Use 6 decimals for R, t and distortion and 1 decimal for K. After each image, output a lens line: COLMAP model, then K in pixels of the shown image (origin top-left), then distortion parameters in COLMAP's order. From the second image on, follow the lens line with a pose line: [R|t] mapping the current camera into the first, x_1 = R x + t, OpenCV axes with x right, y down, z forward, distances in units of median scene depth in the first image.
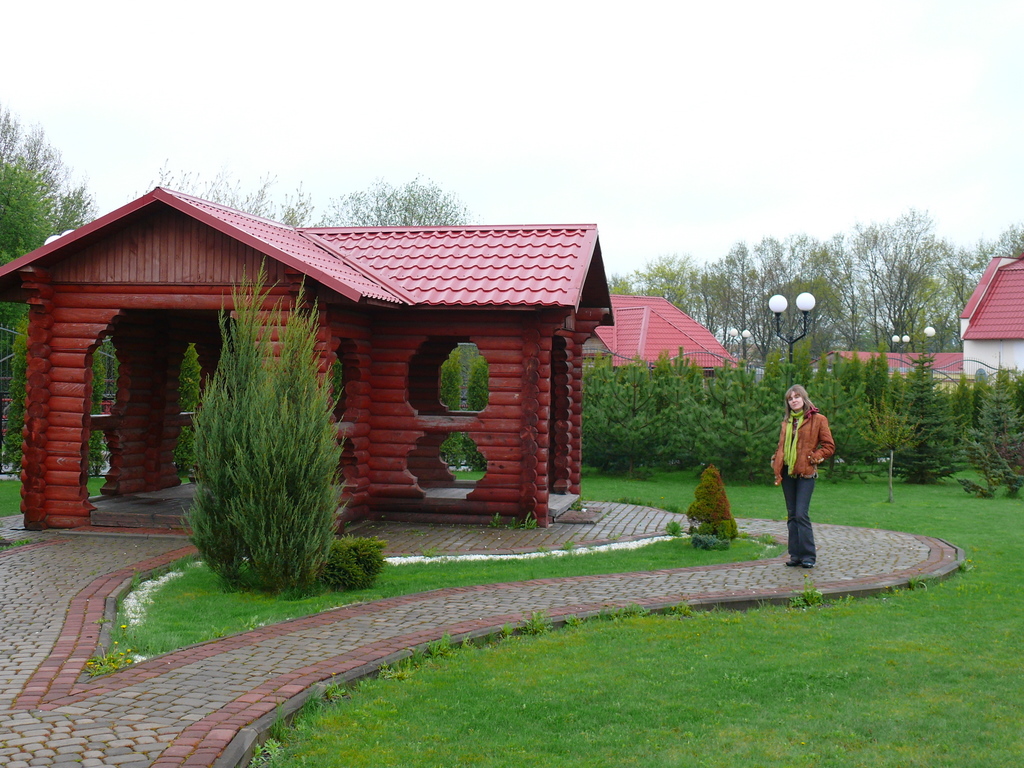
lens RADIAL K [[1375.2, 0, 512.0], [0, 1375.2, 384.0], [0, 0, 1]] dist [-0.023203, -0.025771]
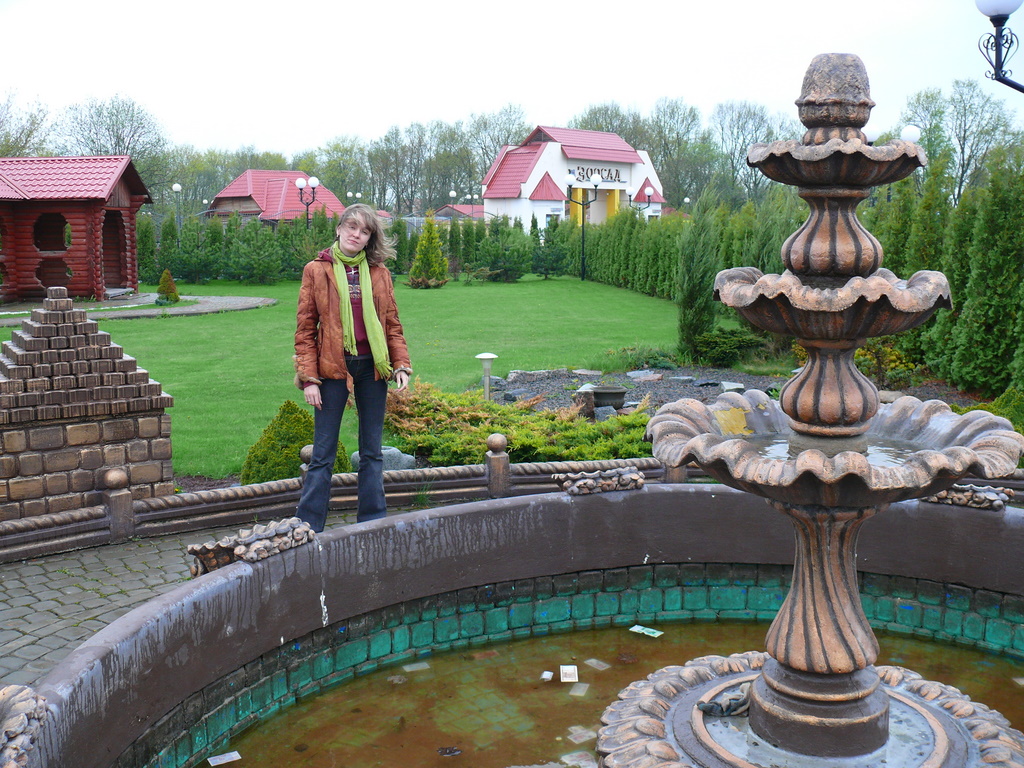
lens RADIAL K [[1057.5, 0, 512.0], [0, 1057.5, 384.0], [0, 0, 1]] dist [-0.193103, 0.215874]
pose [[0.971252, -0.049165, 0.232922, 0.154023], [0.014793, 0.989014, 0.147077, 0.002620], [-0.237594, -0.139404, 0.961309, -0.415944]]
